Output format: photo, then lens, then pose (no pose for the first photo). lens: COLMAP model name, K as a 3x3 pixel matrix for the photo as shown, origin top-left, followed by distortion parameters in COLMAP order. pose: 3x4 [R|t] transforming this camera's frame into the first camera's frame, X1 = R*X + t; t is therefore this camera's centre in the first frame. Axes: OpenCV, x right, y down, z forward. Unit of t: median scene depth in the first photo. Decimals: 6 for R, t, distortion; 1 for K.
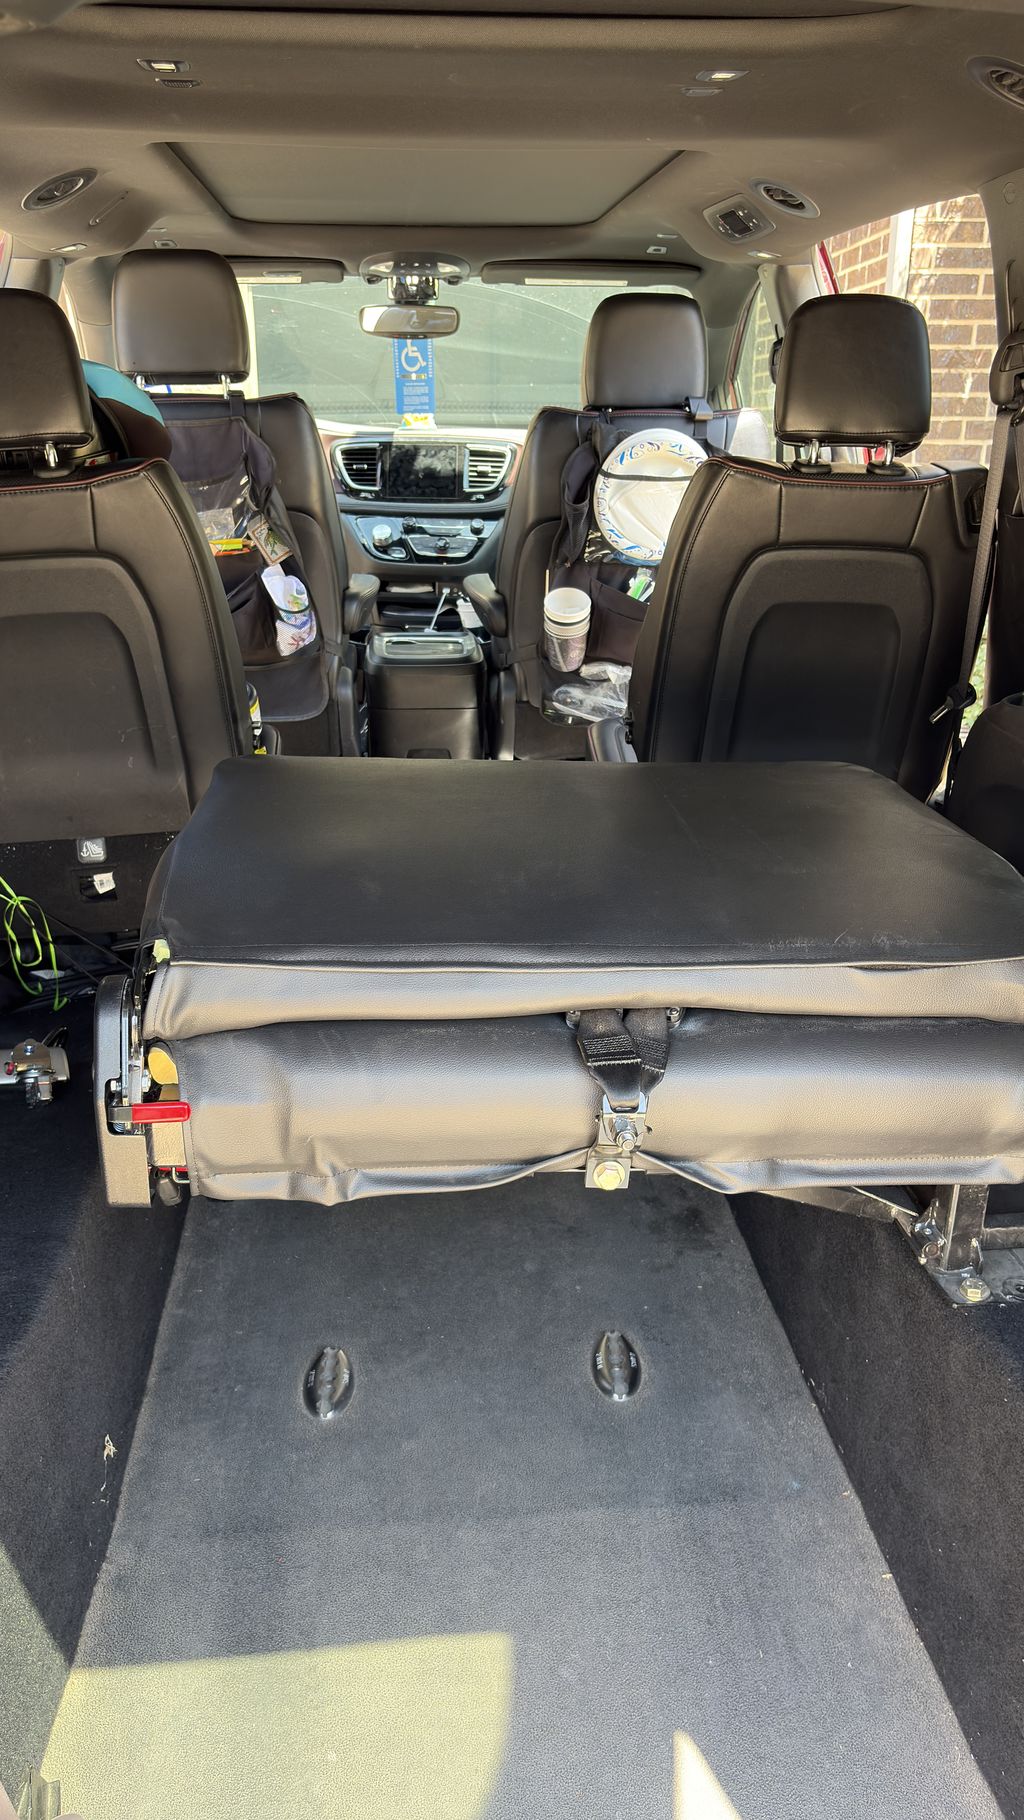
lens RADIAL K [[1392.9, 0, 511.6], [0, 1392.9, 908.4], [0, 0, 1]] dist [0.048745, -0.067351]
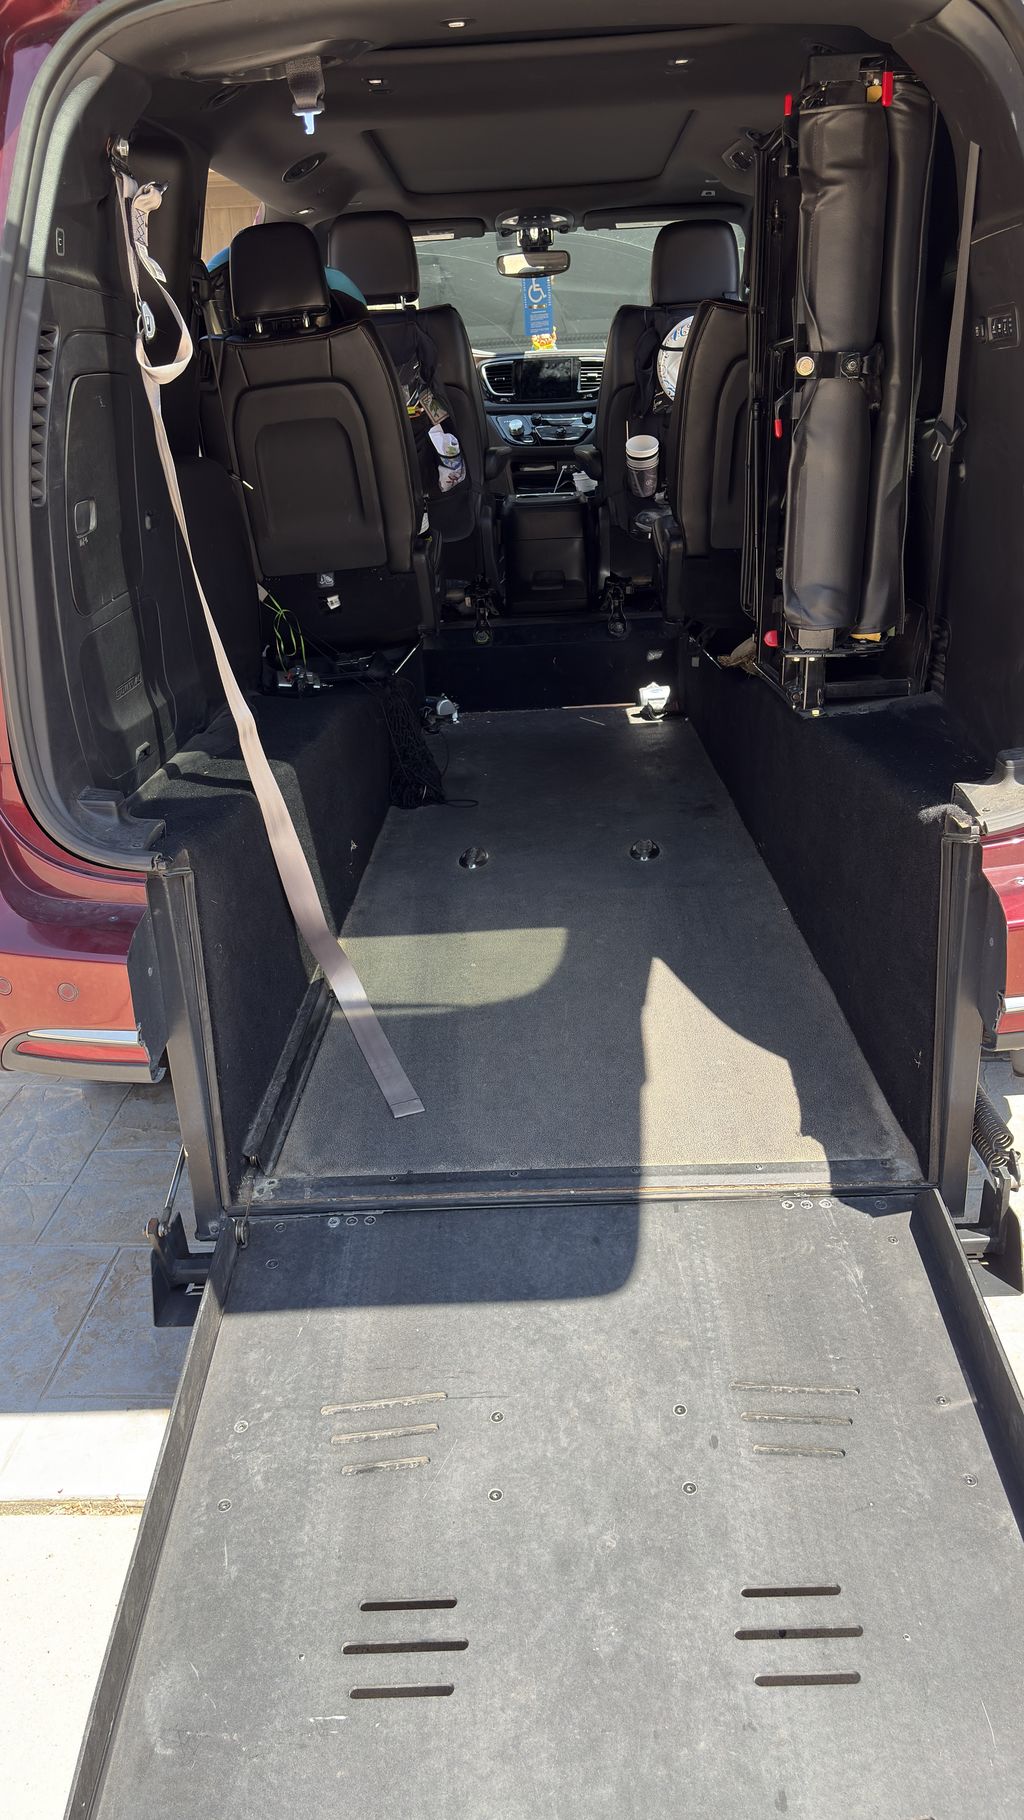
lens RADIAL K [[1392.9, 0, 503.4], [0, 1392.9, 920.2], [0, 0, 1]] dist [0.048745, -0.067351]
pose [[0.992311, -0.010505, -0.123325, 0.072417], [0.010148, 0.999942, -0.003517, 0.271470], [0.123355, 0.002238, 0.992360, -0.431412]]
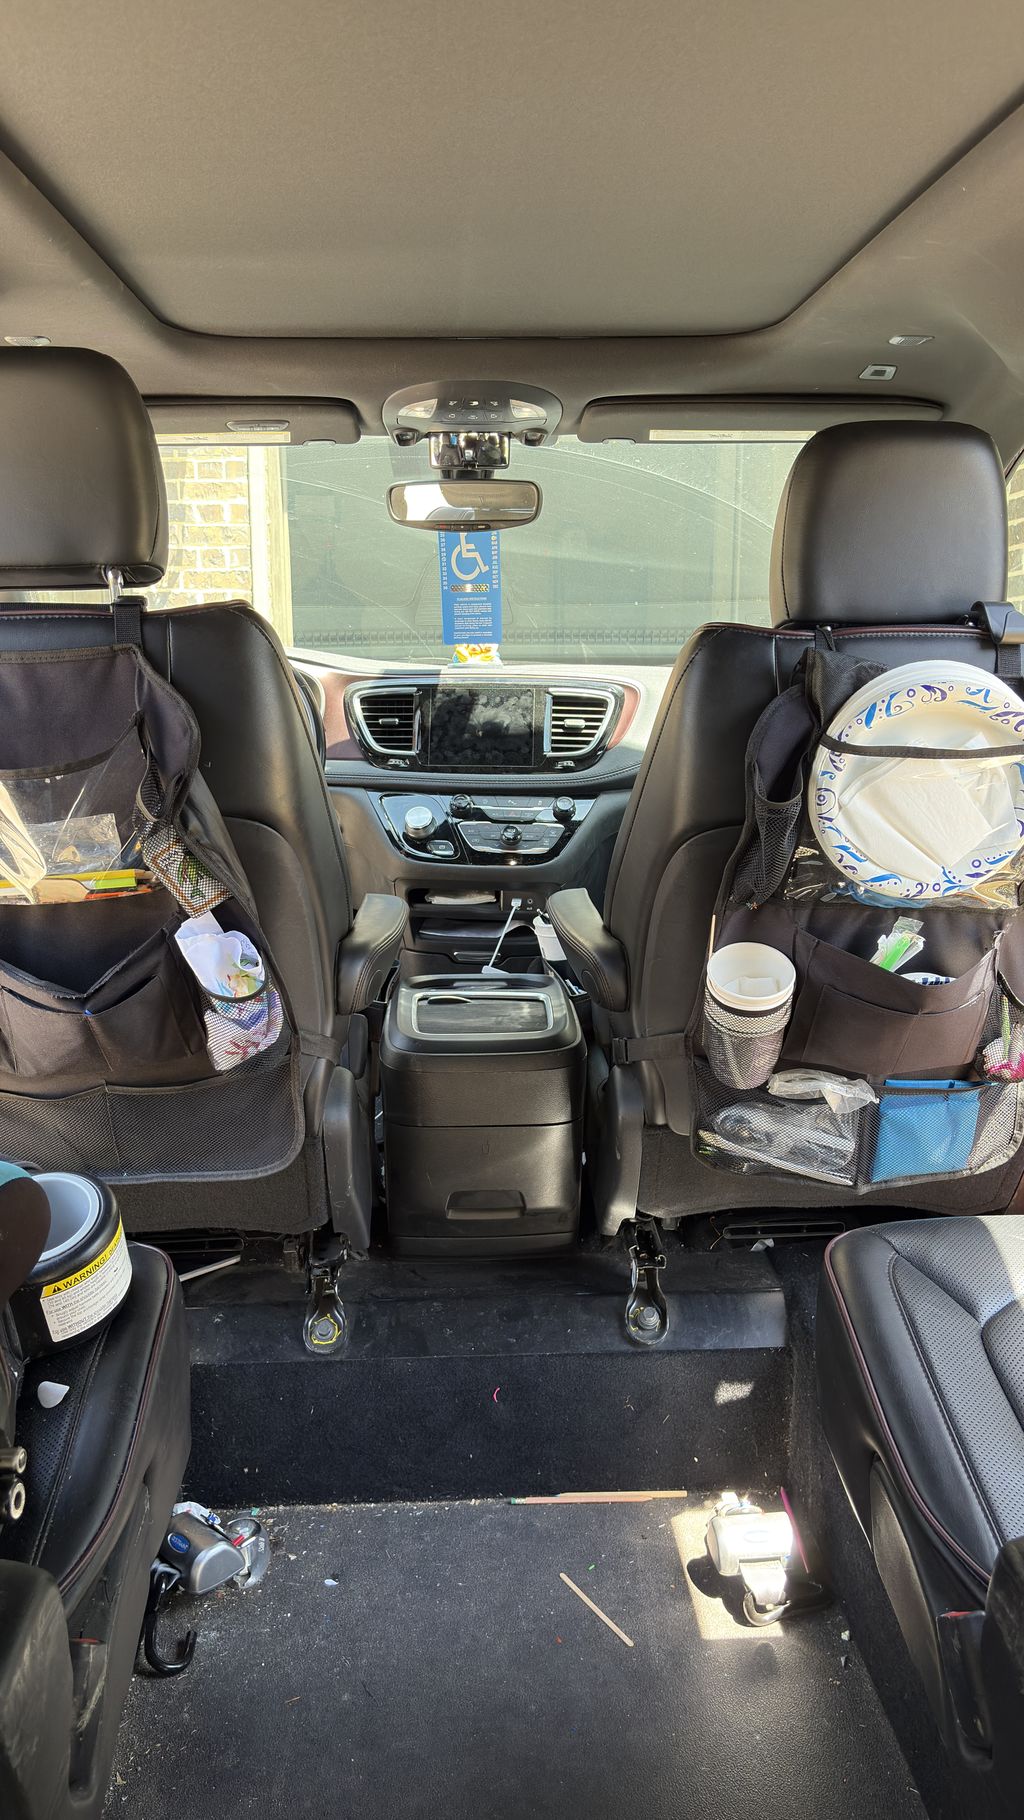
lens RADIAL K [[1392.9, 0, 503.2], [0, 1392.9, 921.1], [0, 0, 1]] dist [0.048745, -0.067351]
pose [[0.998972, -0.000500, -0.045319, -0.031209], [-0.006234, 0.988920, -0.148315, -0.162752], [0.044891, 0.148445, 0.987901, 0.477190]]
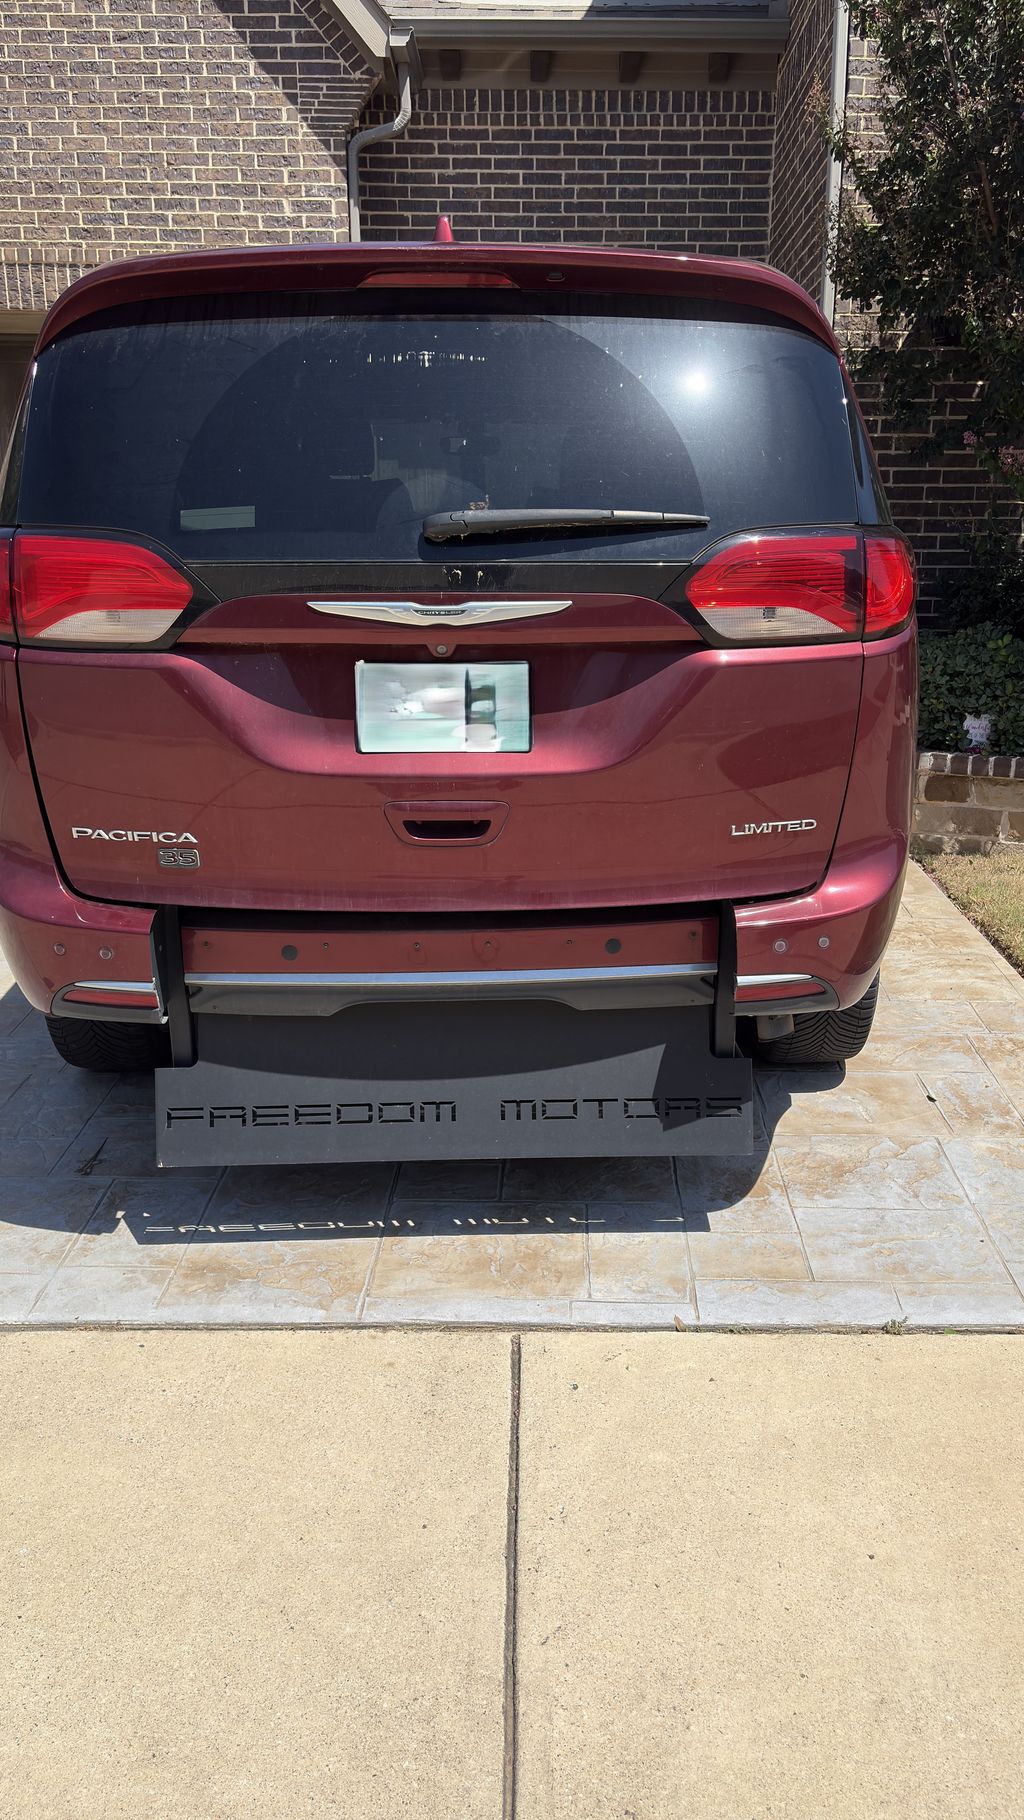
lens RADIAL K [[1392.9, 0, 541.6], [0, 1392.9, 923.9], [0, 0, 1]] dist [0.048745, -0.067351]
pose [[0.998368, 0.011012, -0.056037, 0.137370], [-0.015807, 0.996182, -0.085861, 0.353918], [0.054878, 0.086607, 0.994730, -0.734543]]
